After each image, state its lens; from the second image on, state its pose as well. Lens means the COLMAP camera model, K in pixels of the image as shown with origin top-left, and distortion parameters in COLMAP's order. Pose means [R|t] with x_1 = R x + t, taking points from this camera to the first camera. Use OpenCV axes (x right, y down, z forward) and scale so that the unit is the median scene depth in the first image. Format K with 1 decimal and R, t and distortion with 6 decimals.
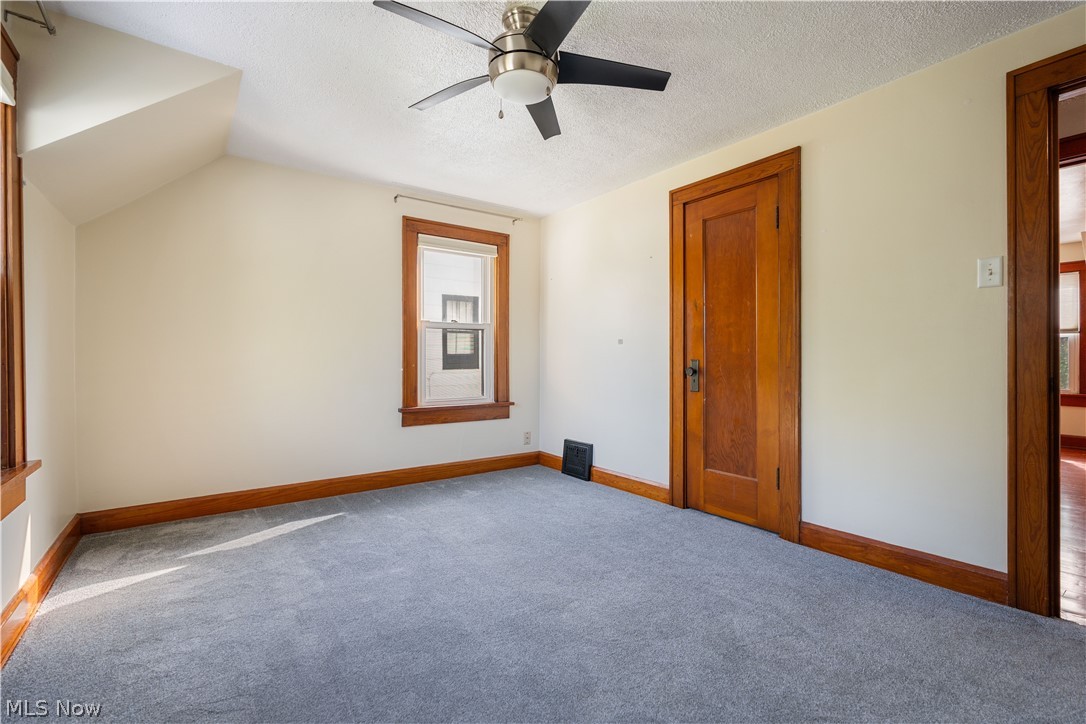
lens RADIAL K [[488.9, 0, 546.6], [0, 488.9, 357.6], [0, 0, 1]] dist [-0.007104, 0.002358]
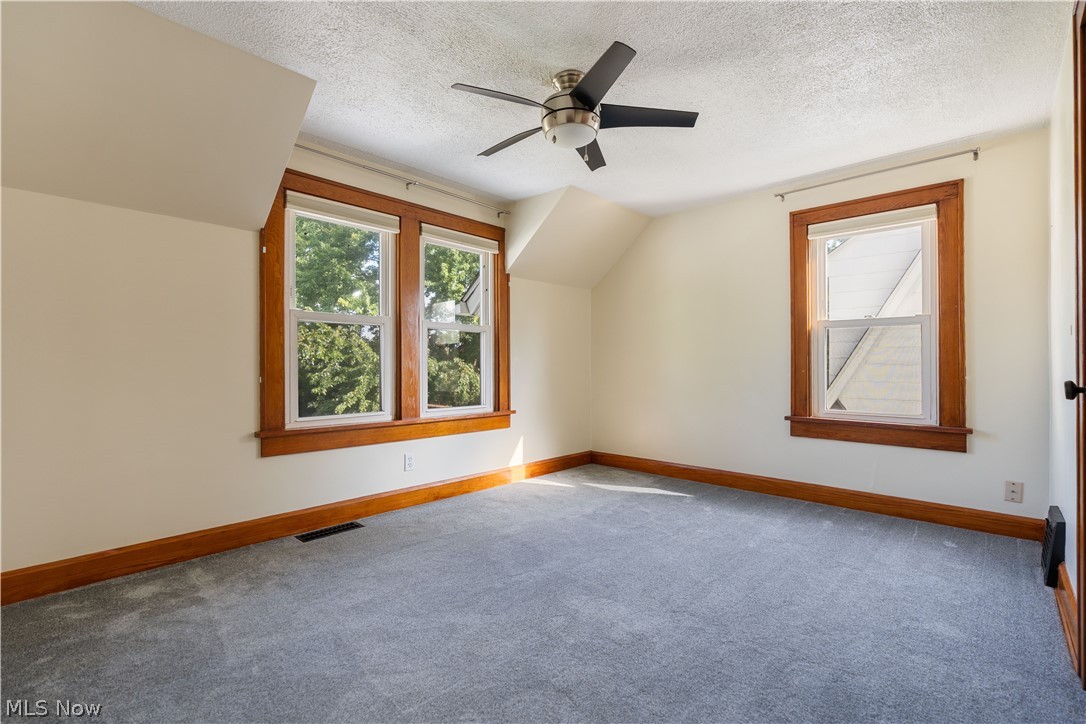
lens RADIAL K [[488.9, 0, 542.2], [0, 488.9, 363.8], [0, 0, 1]] dist [-0.007104, 0.002358]
pose [[0.181465, -0.003941, -0.983390, 0.566384], [0.000860, 0.999992, -0.003849, 0.005696], [0.983397, -0.000147, 0.181466, 0.369221]]
